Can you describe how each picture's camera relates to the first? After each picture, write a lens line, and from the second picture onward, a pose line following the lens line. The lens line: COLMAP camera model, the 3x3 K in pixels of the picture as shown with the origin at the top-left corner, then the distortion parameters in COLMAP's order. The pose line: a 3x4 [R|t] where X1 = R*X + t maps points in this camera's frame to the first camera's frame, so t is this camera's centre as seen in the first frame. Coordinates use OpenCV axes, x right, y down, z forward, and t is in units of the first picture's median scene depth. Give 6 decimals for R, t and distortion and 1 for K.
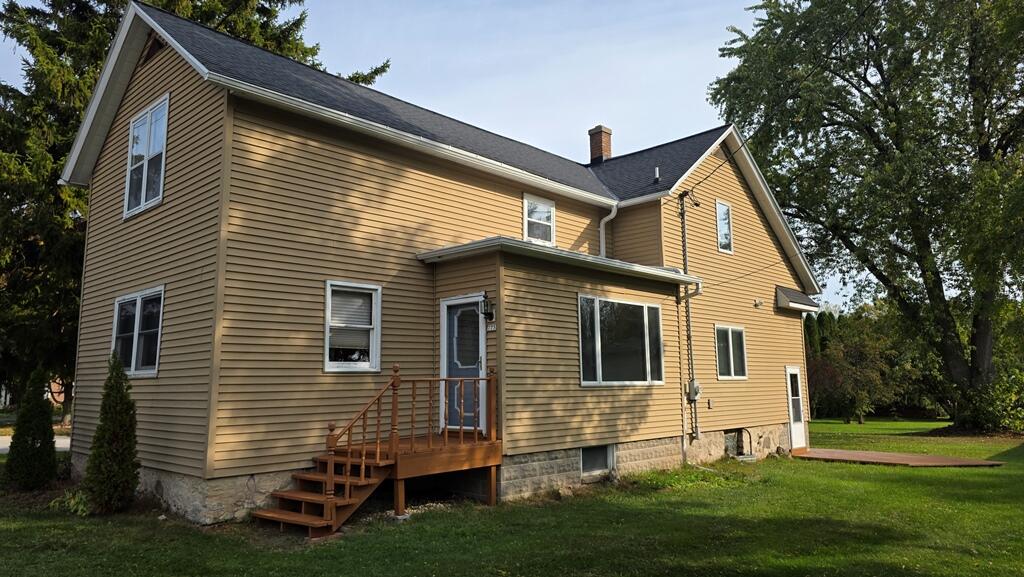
lens RADIAL K [[692.2, 0, 517.6], [0, 692.2, 298.1], [0, 0, 1]] dist [0.059965, -0.041348]
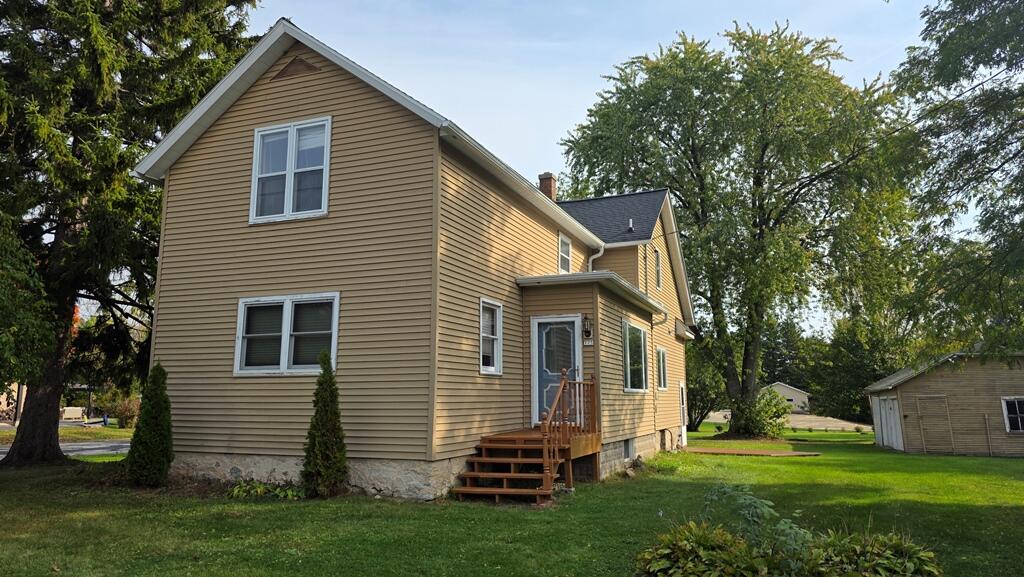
lens RADIAL K [[692.2, 0, 517.6], [0, 692.2, 298.1], [0, 0, 1]] dist [0.059965, -0.041348]
pose [[0.929186, 0.065041, 0.363845, -0.578550], [-0.055856, 0.997800, -0.035721, 0.013314], [-0.365368, 0.012869, 0.930774, -0.115499]]
